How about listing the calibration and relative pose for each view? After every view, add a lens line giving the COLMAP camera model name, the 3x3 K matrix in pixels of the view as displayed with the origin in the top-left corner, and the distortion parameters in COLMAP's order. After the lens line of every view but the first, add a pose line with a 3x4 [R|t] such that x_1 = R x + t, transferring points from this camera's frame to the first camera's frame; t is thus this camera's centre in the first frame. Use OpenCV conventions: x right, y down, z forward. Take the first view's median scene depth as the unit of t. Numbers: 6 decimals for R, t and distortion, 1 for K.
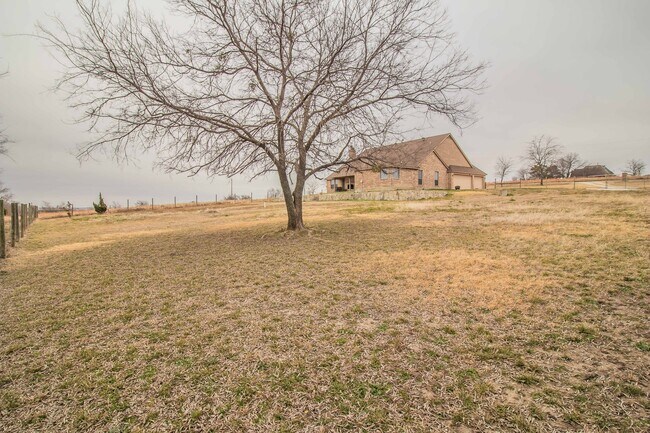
lens RADIAL K [[306.1, 0, 325.0], [0, 306.1, 216.5], [0, 0, 1]] dist [-0.002052, -0.000250]
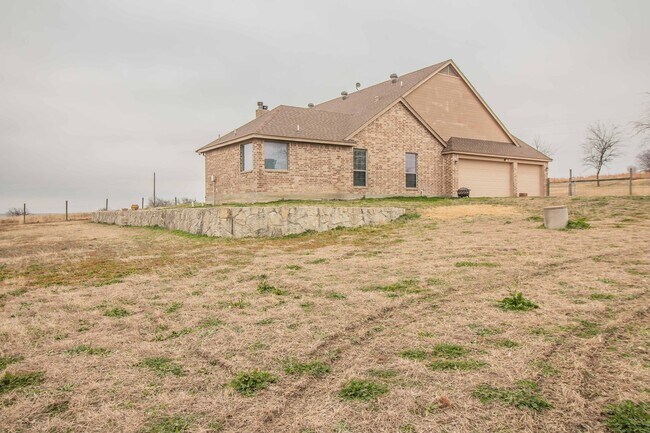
lens RADIAL K [[464.6, 0, 323.7], [0, 464.6, 203.8], [0, 0, 1]] dist [0.004817, 0.001332]
pose [[0.999098, -0.001800, -0.042436, 0.266821], [-0.000433, 0.998618, -0.052554, -0.046609], [0.042472, 0.052525, 0.997716, 0.381485]]
